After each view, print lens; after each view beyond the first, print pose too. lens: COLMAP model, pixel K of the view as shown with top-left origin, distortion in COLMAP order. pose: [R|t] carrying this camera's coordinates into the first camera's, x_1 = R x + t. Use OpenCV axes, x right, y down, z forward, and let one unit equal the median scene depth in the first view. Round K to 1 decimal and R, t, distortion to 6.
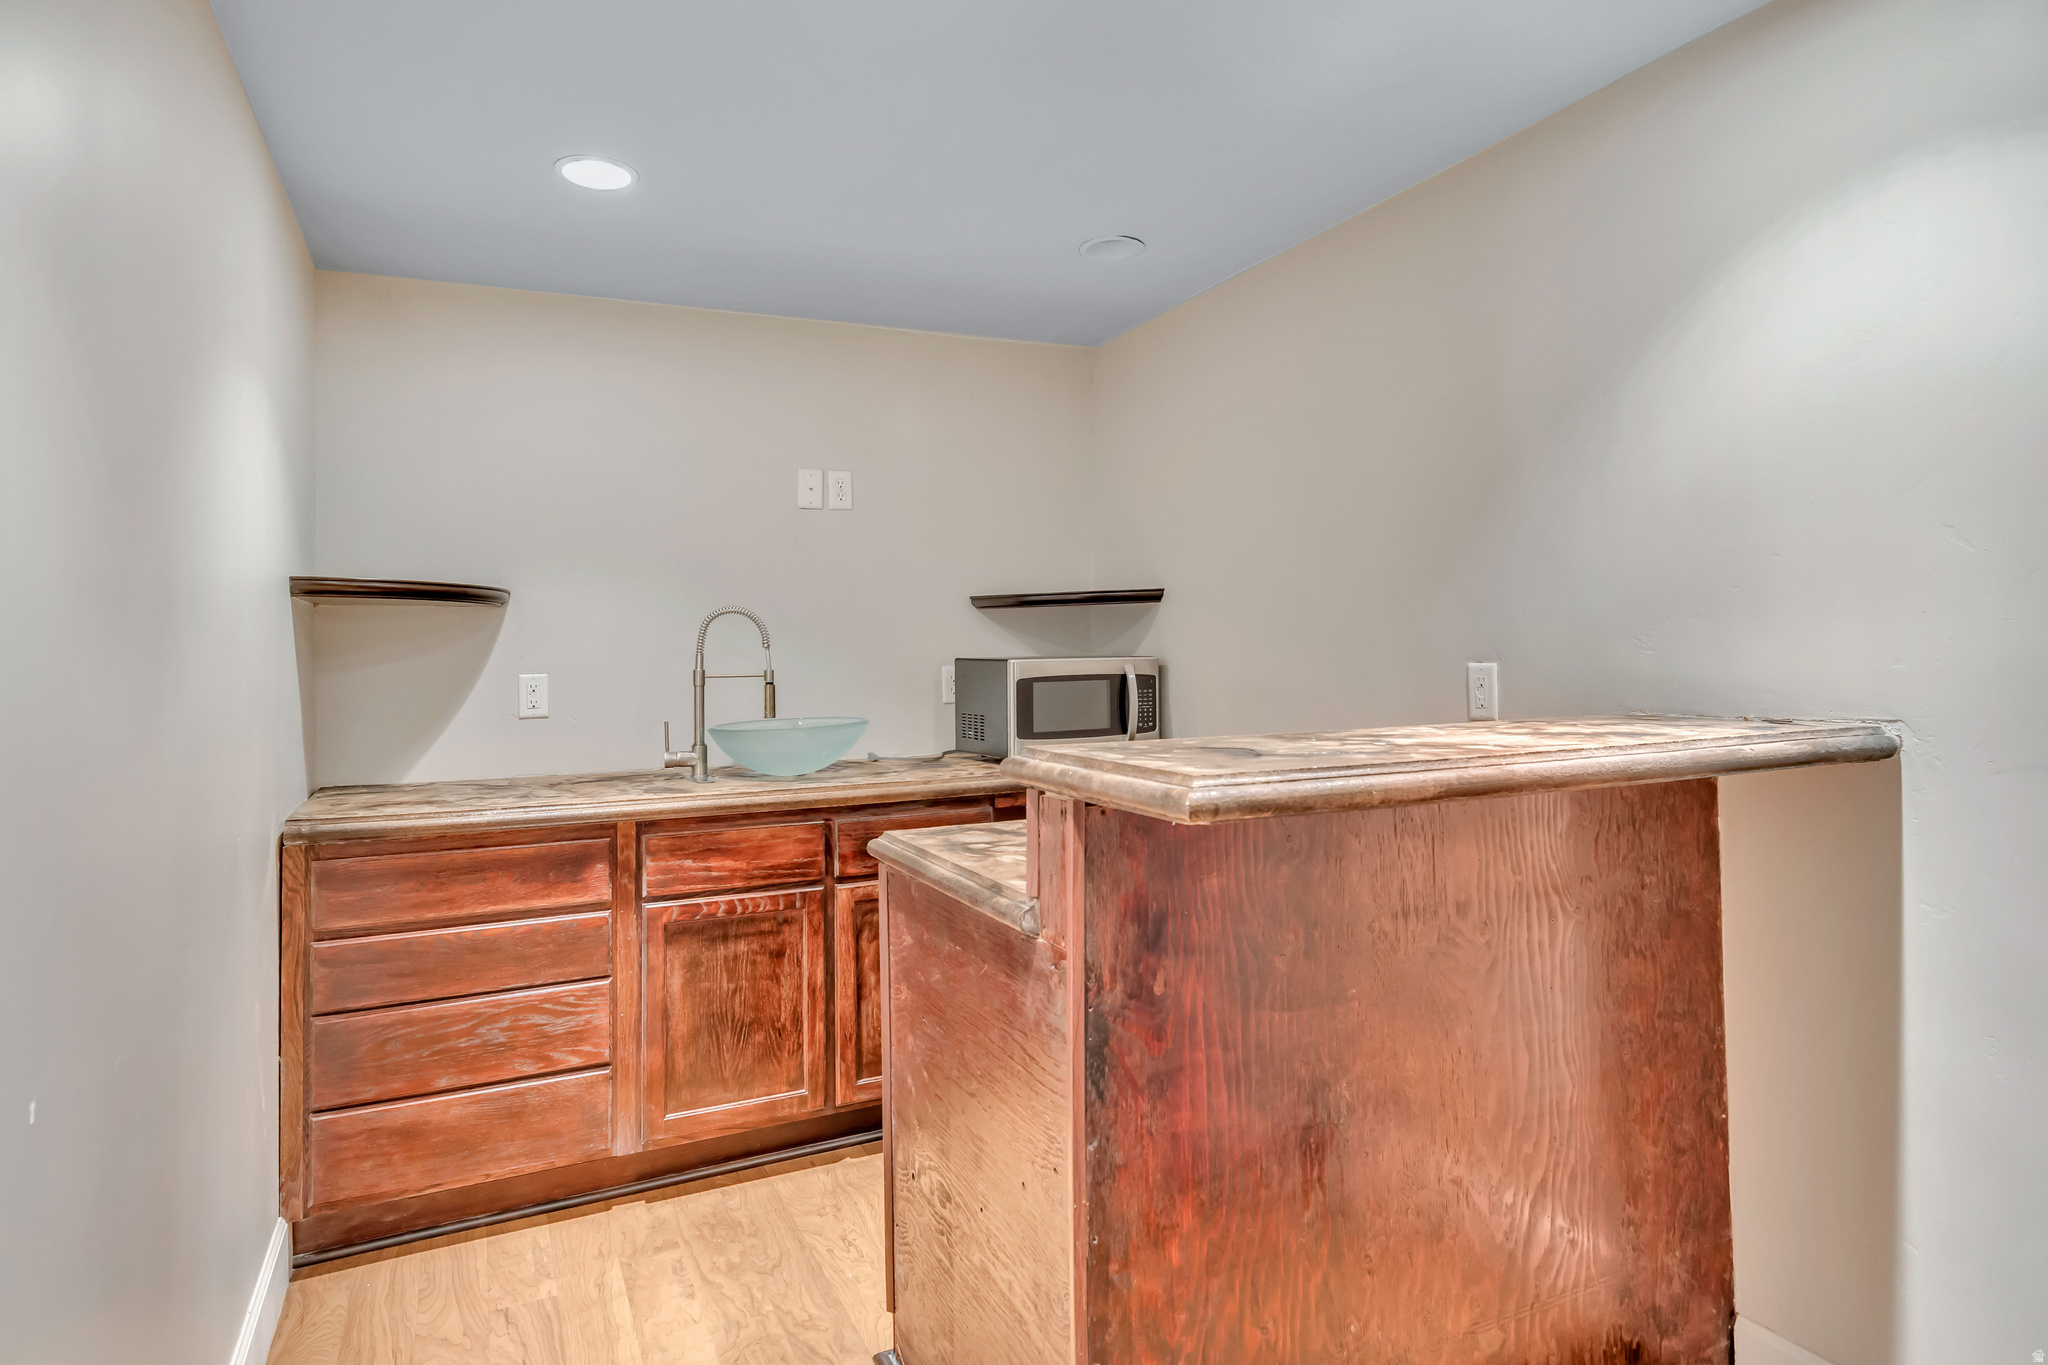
lens RADIAL K [[1125.8, 0, 1022.7], [0, 1125.8, 617.3], [0, 0, 1]] dist [-0.002258, 0.000198]
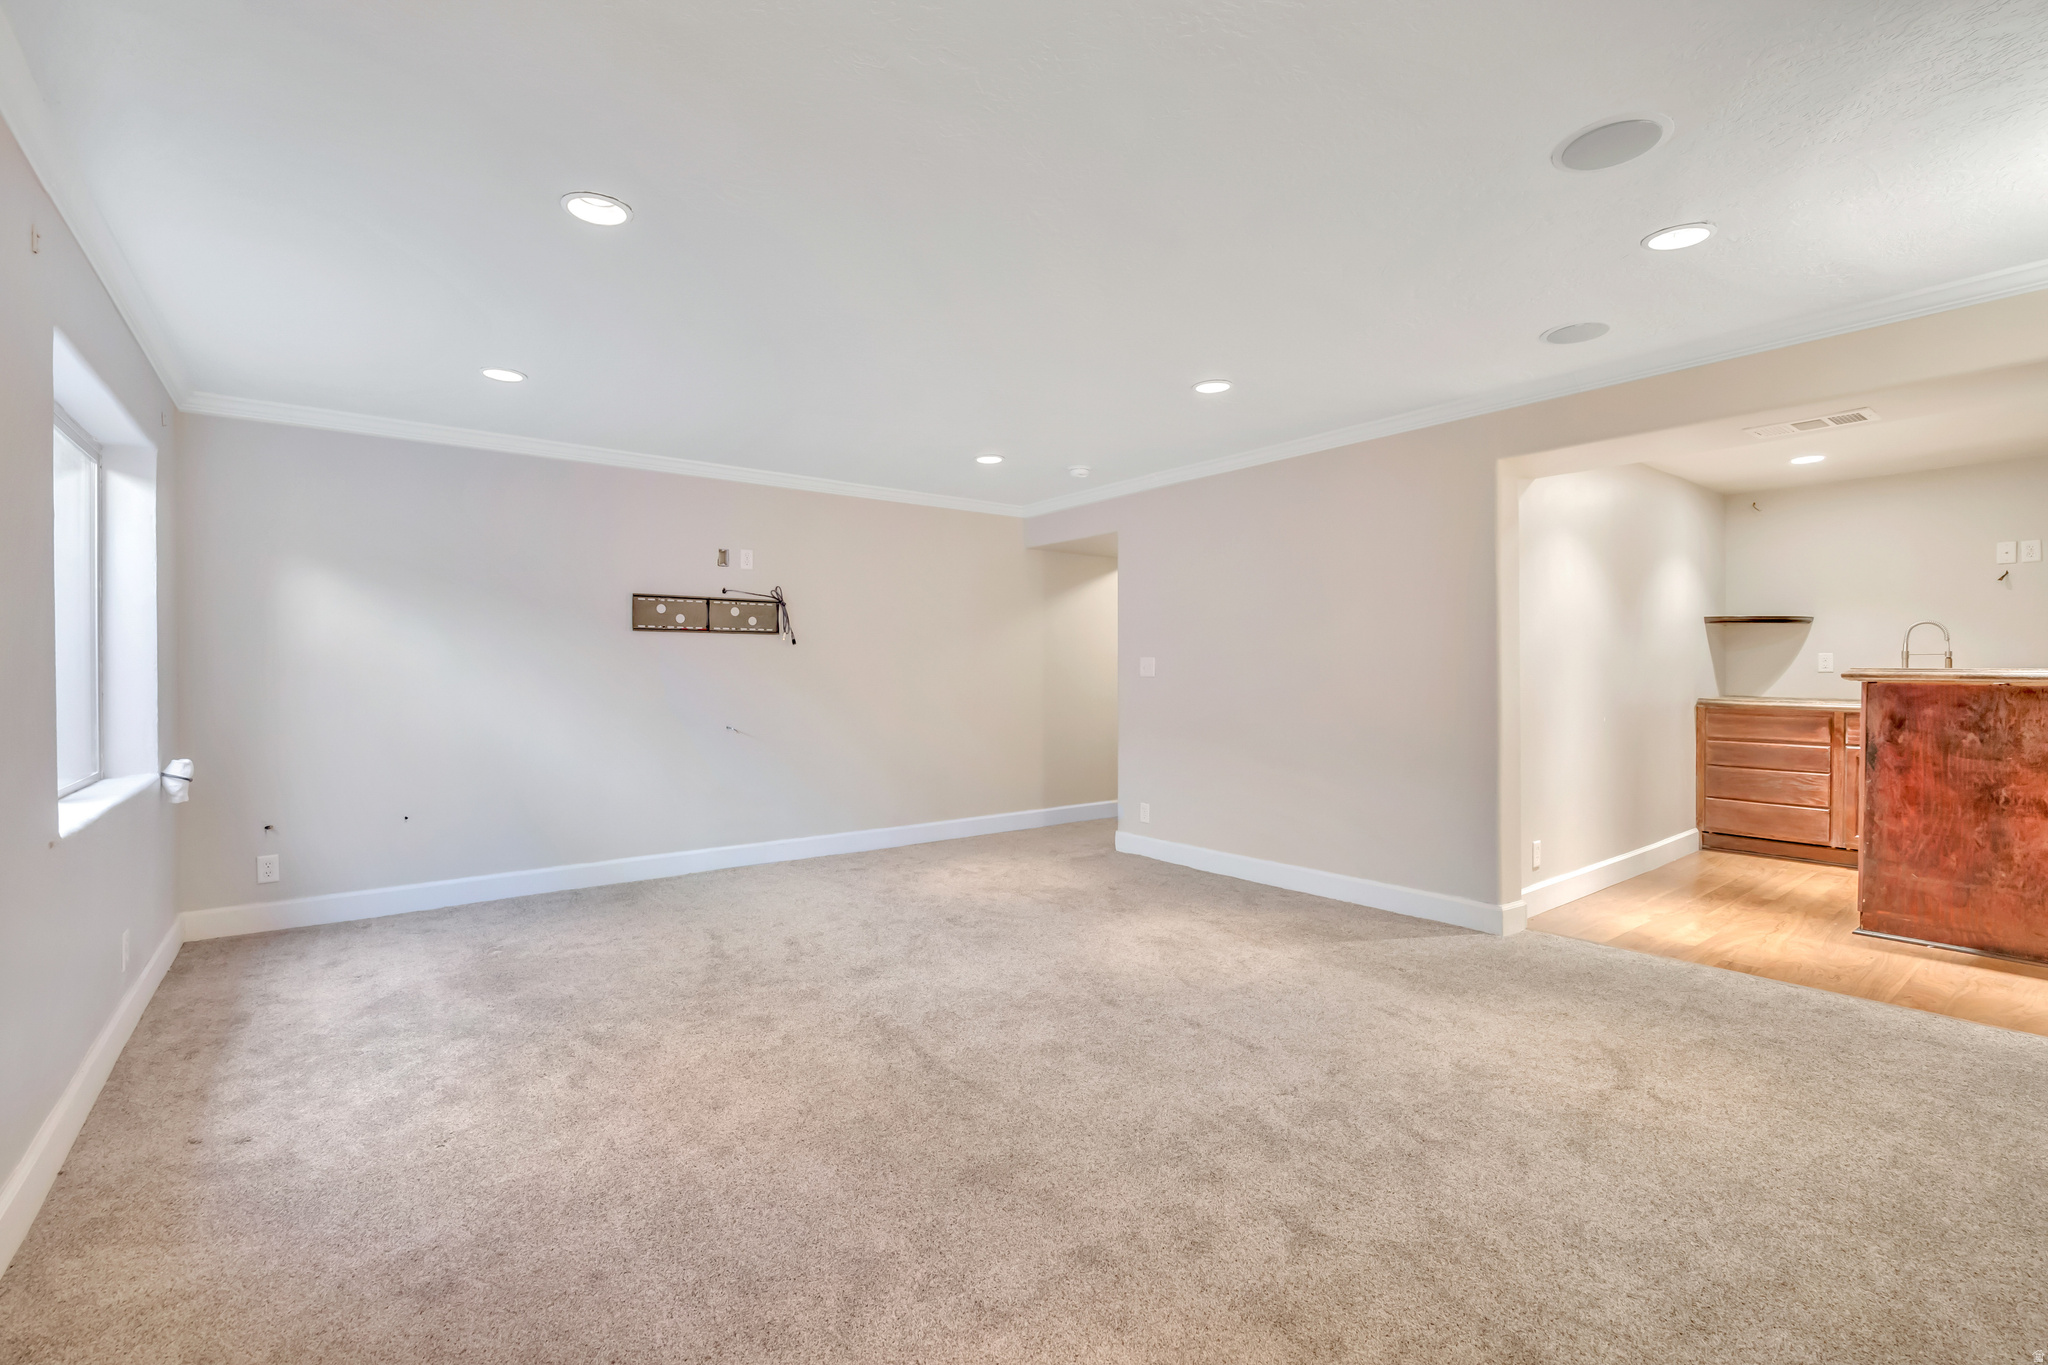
lens RADIAL K [[908.0, 0, 1013.8], [0, 908.0, 673.2], [0, 0, 1]] dist [-0.015977, 0.000837]
pose [[0.193847, 0.022382, -0.980776, 1.288971], [0.026926, 0.999242, 0.028125, -0.005178], [0.980662, -0.031860, 0.193097, -1.203603]]
